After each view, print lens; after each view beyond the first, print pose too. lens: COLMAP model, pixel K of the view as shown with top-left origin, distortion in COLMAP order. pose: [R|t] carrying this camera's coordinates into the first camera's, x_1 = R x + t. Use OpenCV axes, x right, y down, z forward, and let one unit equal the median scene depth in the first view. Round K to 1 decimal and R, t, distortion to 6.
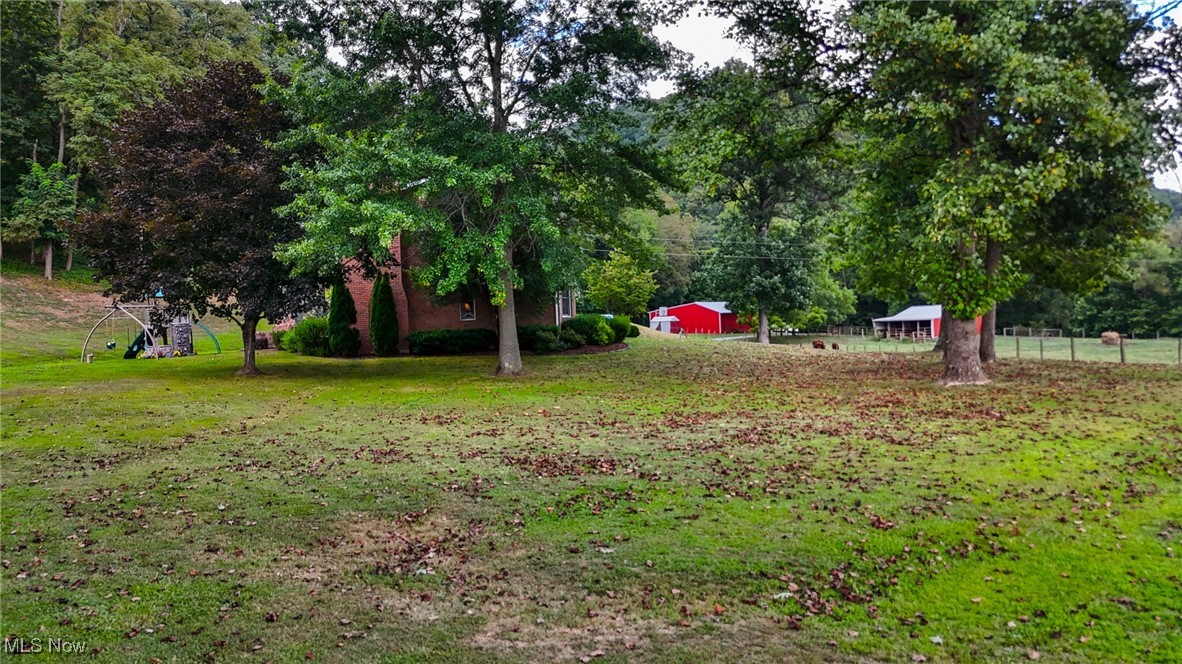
lens RADIAL K [[890.2, 0, 589.0], [0, 890.2, 332.4], [0, 0, 1]] dist [0.056309, -0.038960]
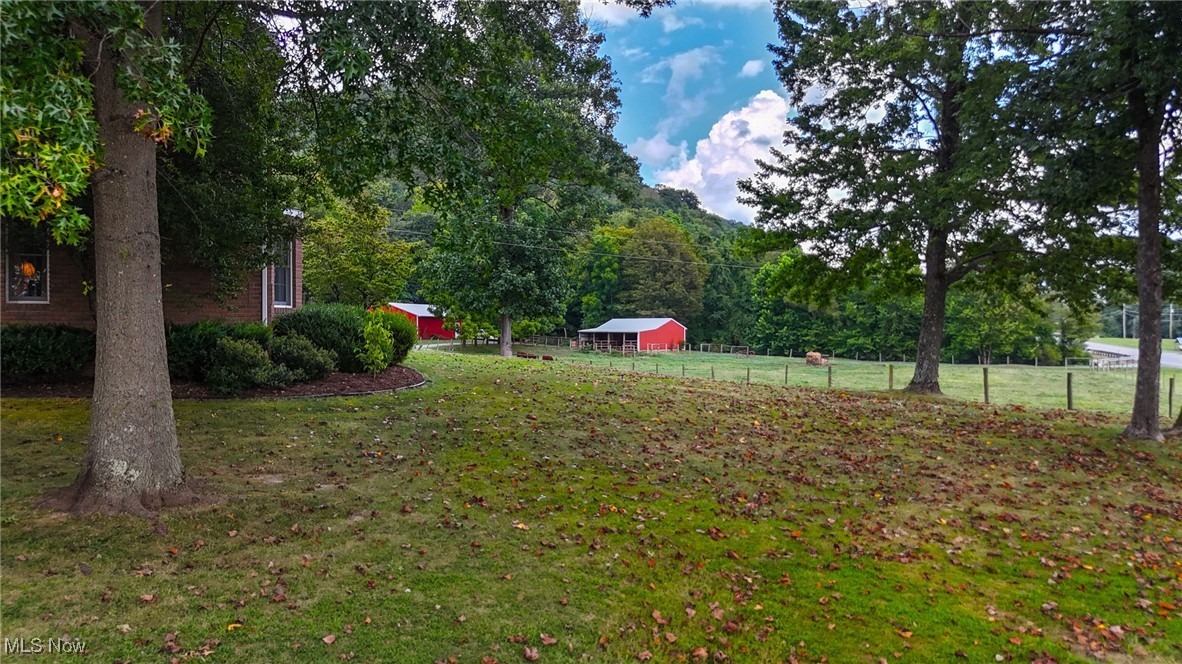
lens RADIAL K [[890.2, 0, 593.4], [0, 890.2, 330.6], [0, 0, 1]] dist [0.056309, -0.038960]
pose [[0.932724, 0.037285, 0.358659, -0.012987], [-0.034463, 0.999304, -0.014260, -0.001386], [-0.358941, 0.000940, 0.933360, 0.155342]]
